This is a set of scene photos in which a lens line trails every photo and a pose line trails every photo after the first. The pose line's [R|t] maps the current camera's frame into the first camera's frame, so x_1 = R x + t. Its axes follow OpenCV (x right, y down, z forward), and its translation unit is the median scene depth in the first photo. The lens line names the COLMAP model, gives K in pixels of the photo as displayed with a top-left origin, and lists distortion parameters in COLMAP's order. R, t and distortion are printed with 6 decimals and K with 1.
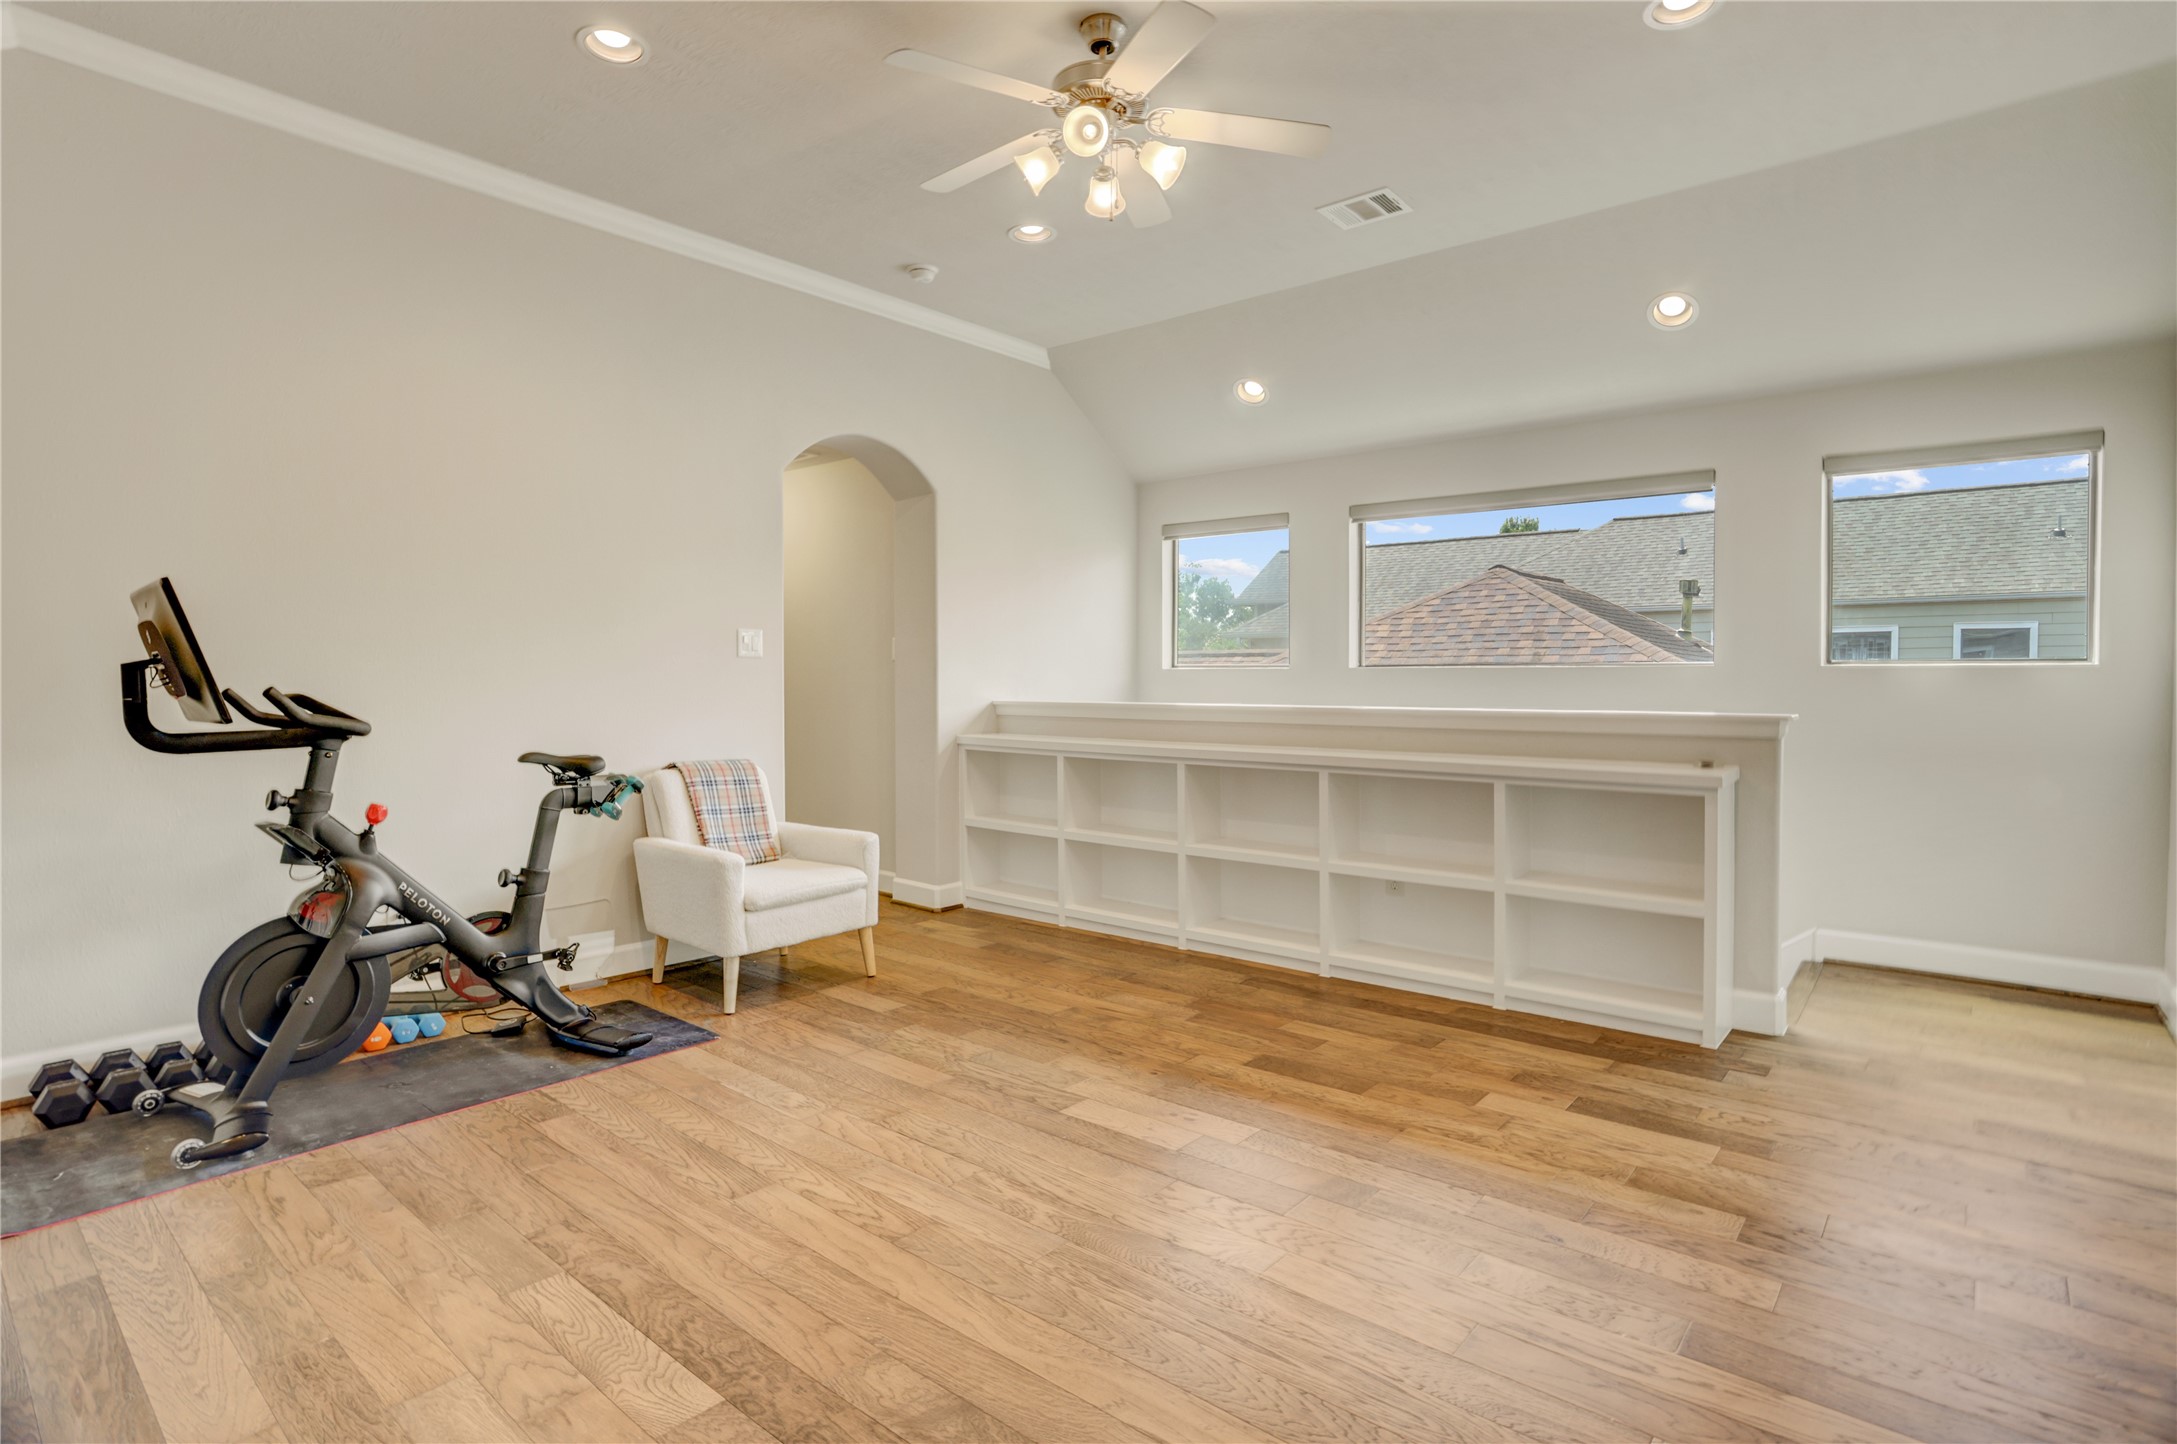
lens RADIAL K [[1088.5, 0, 1081.2], [0, 1088.5, 707.2], [0, 0, 1]] dist [-0.082532, 0.033399]
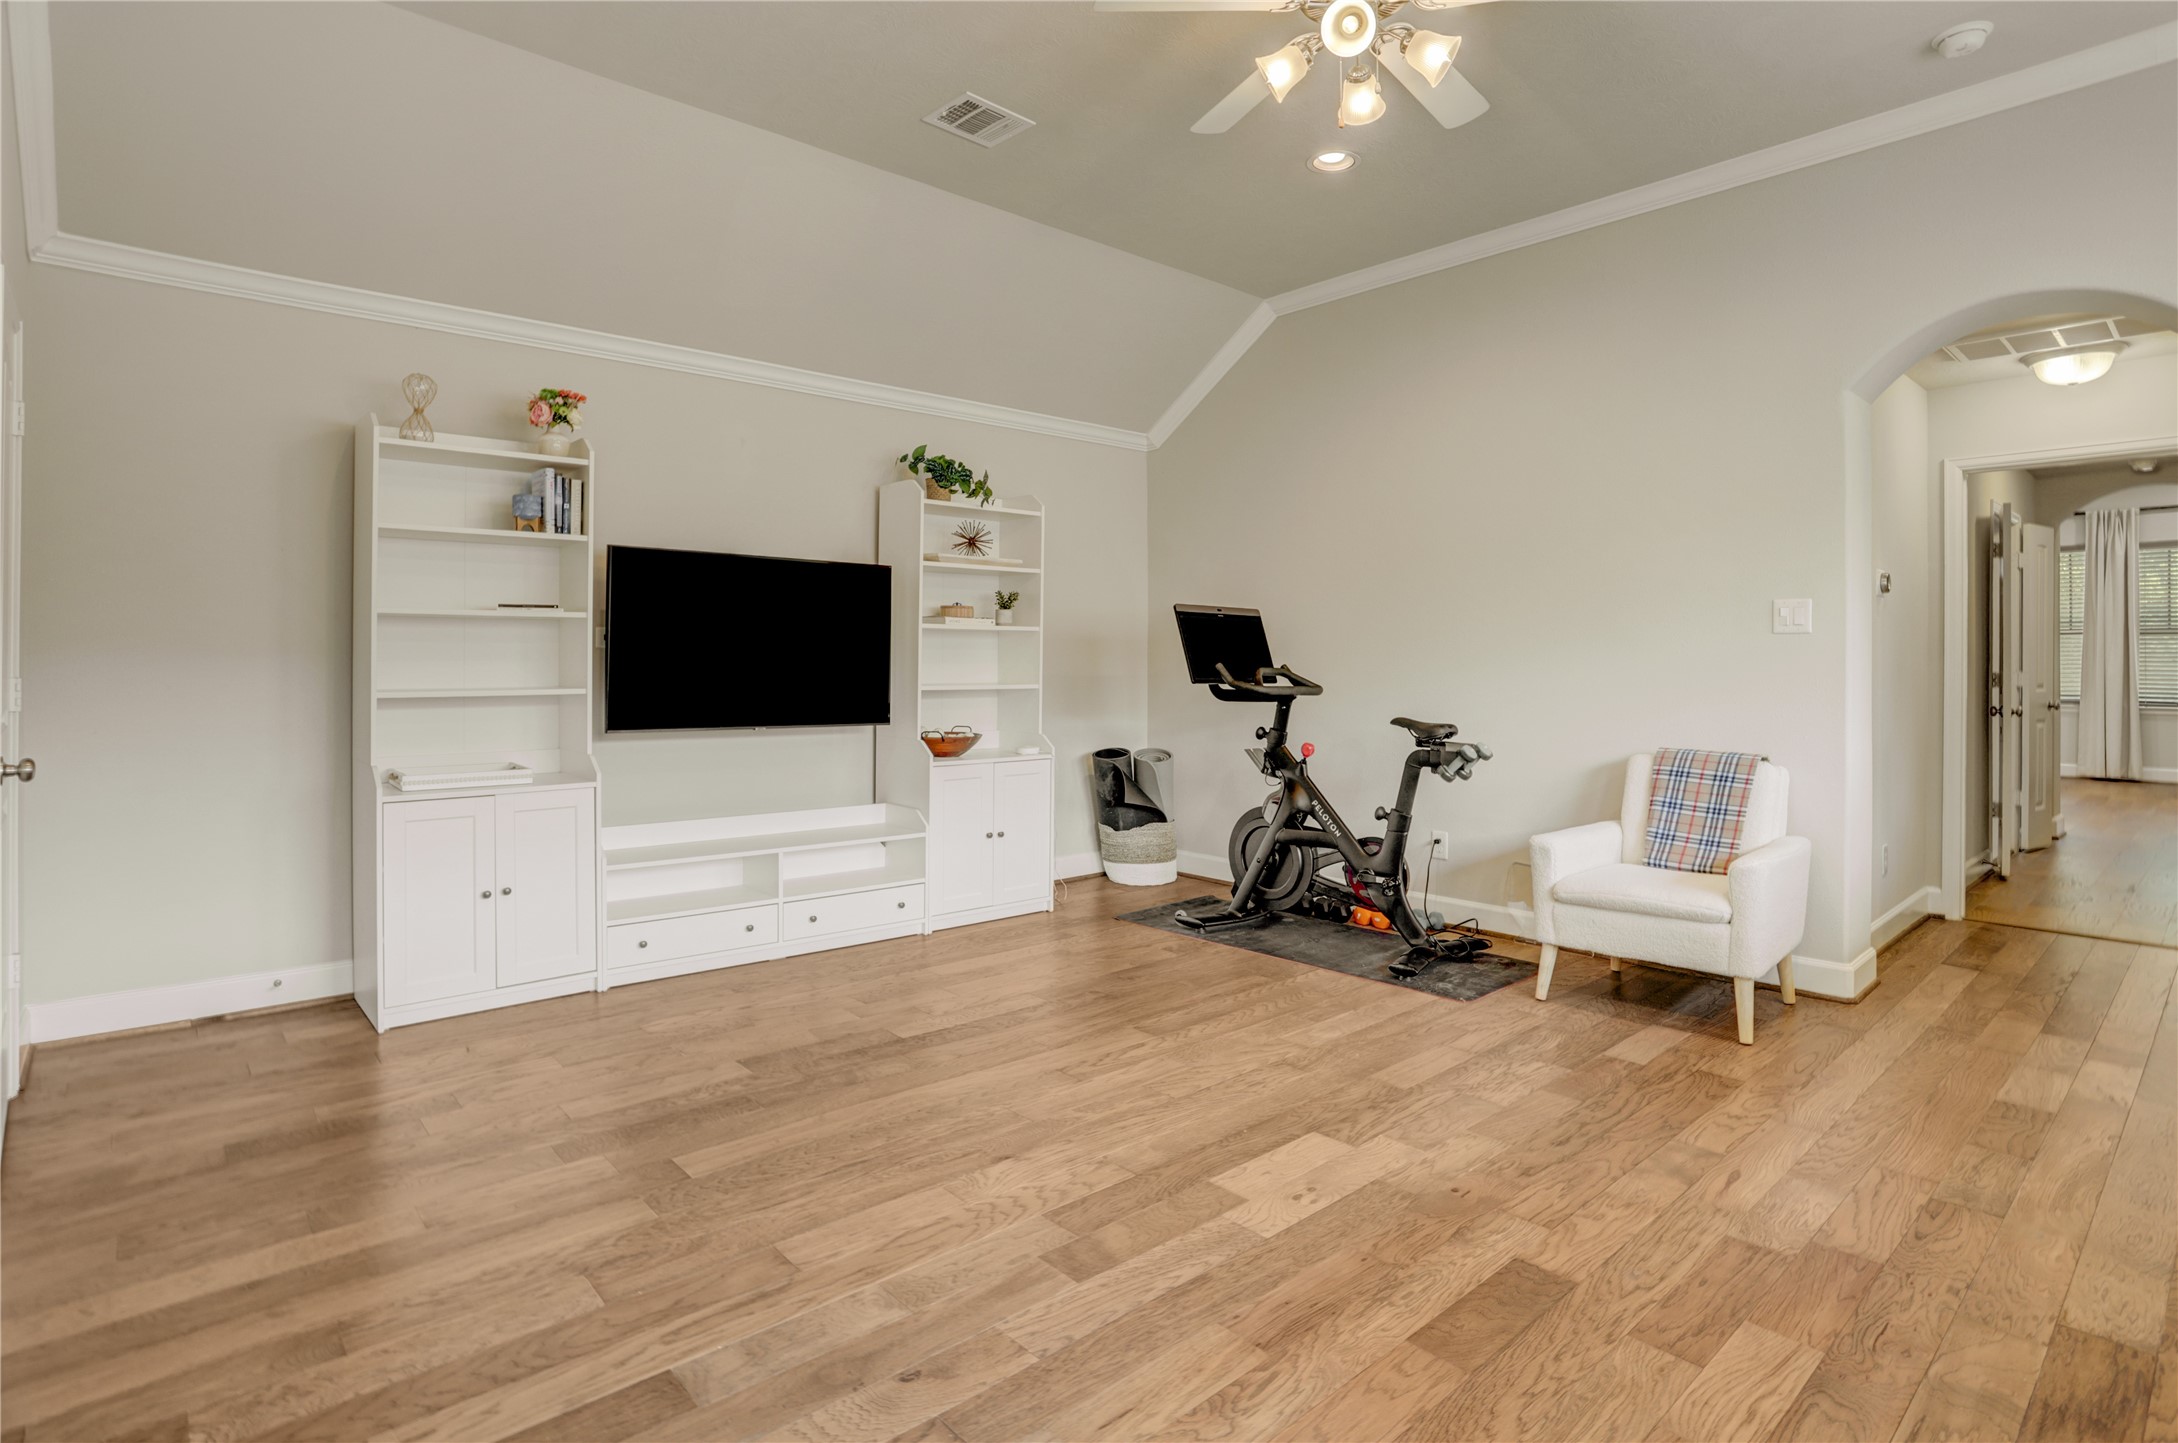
lens RADIAL K [[1089.0, 0, 1081.7], [0, 1089.0, 706.7], [0, 0, 1]] dist [-0.082532, 0.033399]
pose [[-0.132987, 0.043131, -0.990179, 0.779232], [-0.025013, 0.998588, 0.046857, -0.019708], [0.990802, 0.030999, -0.131720, 0.798406]]
